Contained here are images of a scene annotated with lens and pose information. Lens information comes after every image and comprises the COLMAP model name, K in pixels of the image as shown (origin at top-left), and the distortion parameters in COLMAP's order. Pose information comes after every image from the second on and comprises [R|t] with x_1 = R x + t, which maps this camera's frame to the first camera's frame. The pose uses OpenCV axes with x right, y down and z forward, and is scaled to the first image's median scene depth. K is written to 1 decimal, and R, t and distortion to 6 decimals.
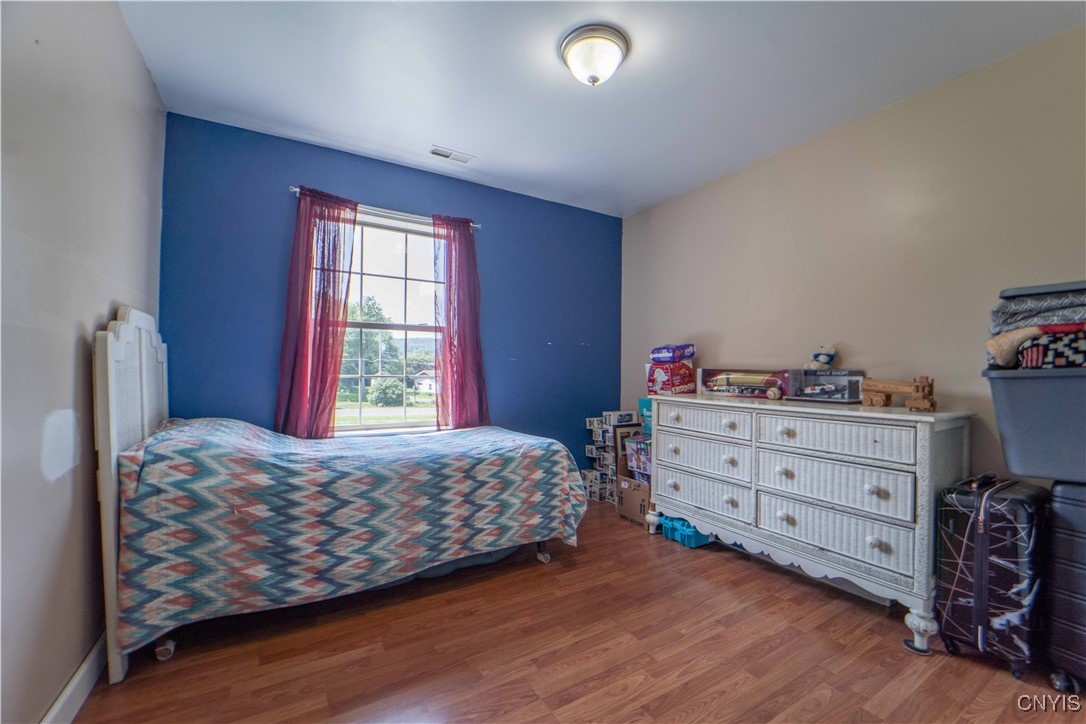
lens RADIAL K [[442.7, 0, 558.3], [0, 442.7, 365.4], [0, 0, 1]] dist [-0.022557, -0.000029]
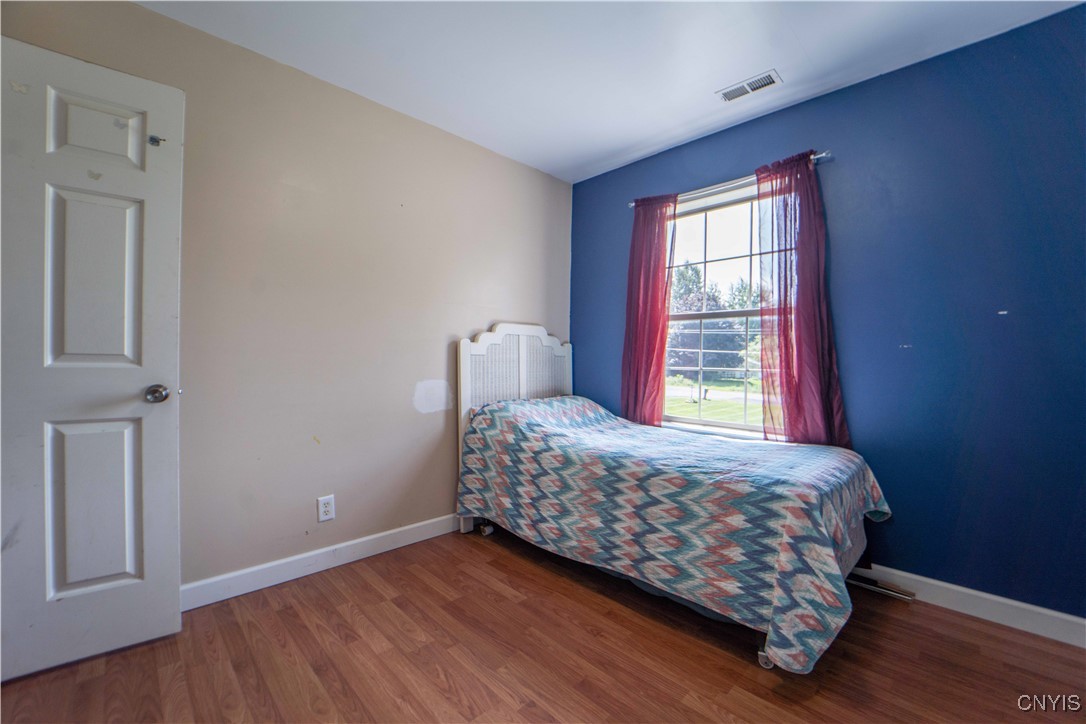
lens RADIAL K [[442.7, 0, 558.3], [0, 442.7, 365.4], [0, 0, 1]] dist [-0.022557, -0.000029]
pose [[0.223882, 0.007380, -0.974588, 0.593608], [0.000681, 0.999970, 0.007728, 0.012845], [0.974616, -0.002394, 0.223871, 0.667211]]
